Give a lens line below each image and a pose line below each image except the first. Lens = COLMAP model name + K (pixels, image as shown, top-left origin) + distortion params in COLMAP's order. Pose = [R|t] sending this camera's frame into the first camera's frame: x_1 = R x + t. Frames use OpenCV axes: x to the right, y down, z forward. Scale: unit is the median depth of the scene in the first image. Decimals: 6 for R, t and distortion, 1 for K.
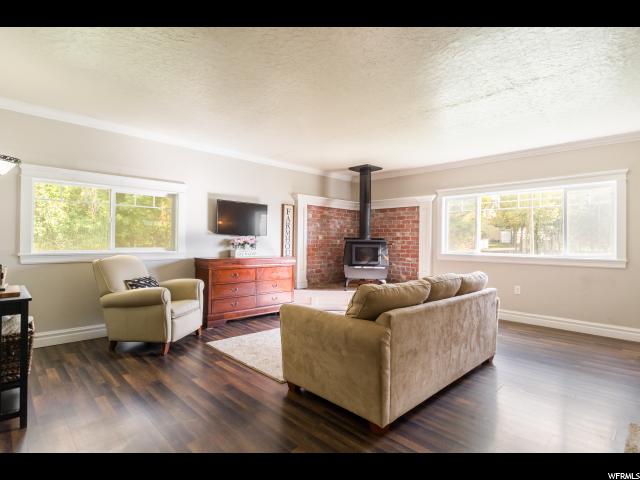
lens RADIAL K [[348.9, 0, 319.2], [0, 348.9, 242.2], [0, 0, 1]] dist [0.000393, -0.000001]
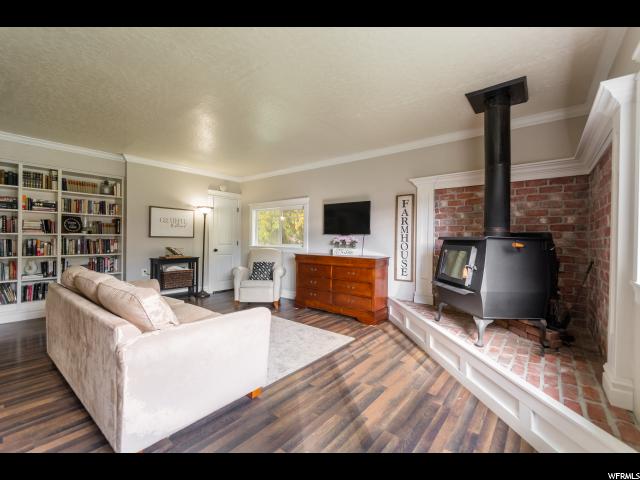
lens RADIAL K [[289.4, 0, 319.0], [0, 289.4, 238.0], [0, 0, 1]] dist [0.004120, 0.000270]
pose [[0.162633, -0.003927, -0.986679, 0.535313], [0.001667, 0.999992, -0.003705, -0.005592], [0.986685, -0.001042, 0.162638, 0.691771]]
